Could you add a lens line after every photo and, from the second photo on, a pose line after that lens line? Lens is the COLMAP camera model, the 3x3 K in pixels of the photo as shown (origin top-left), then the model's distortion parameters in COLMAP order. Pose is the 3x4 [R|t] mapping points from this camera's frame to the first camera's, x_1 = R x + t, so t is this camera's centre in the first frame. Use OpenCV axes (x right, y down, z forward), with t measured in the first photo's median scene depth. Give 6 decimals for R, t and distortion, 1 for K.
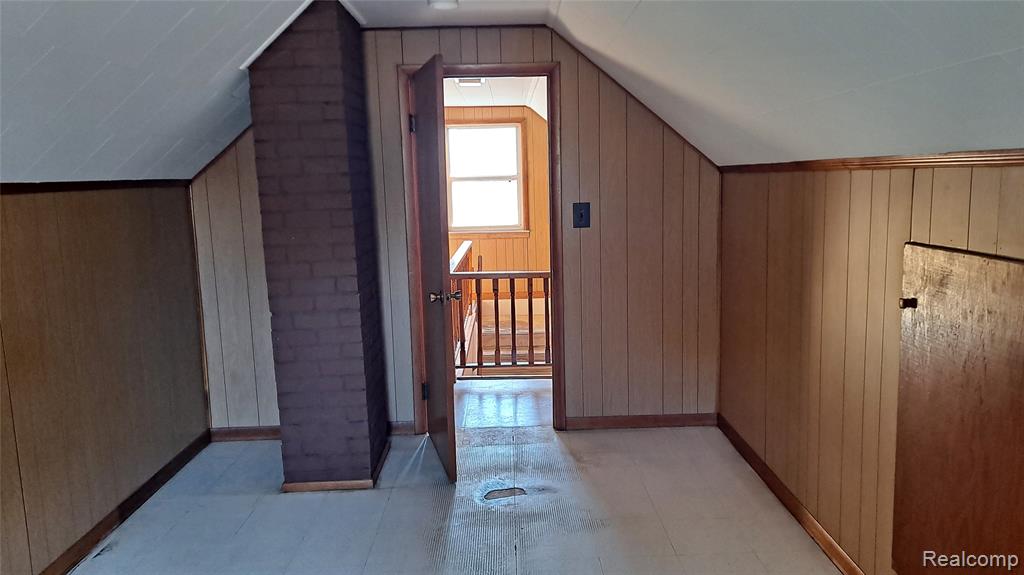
lens RADIAL K [[752.2, 0, 512.0], [0, 752.2, 287.5], [0, 0, 1]] dist [0.001055, 0.000133]
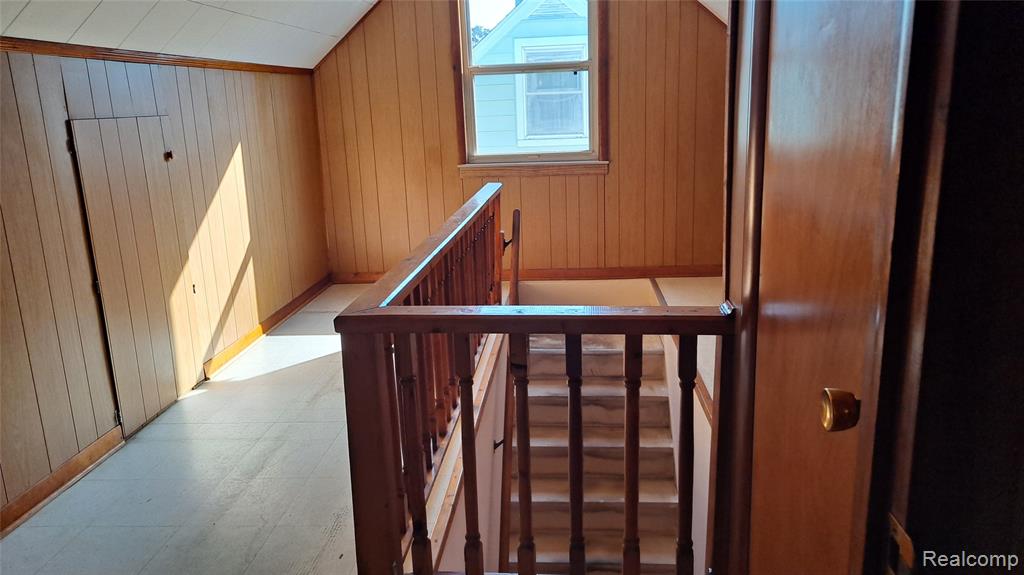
lens RADIAL K [[752.2, 0, 512.0], [0, 752.2, 287.5], [0, 0, 1]] dist [0.001055, 0.000133]
pose [[0.996351, 0.017594, -0.083521, -0.000495], [-0.009302, 0.995078, 0.098654, -0.036934], [0.084846, -0.097517, 0.991611, 0.428100]]
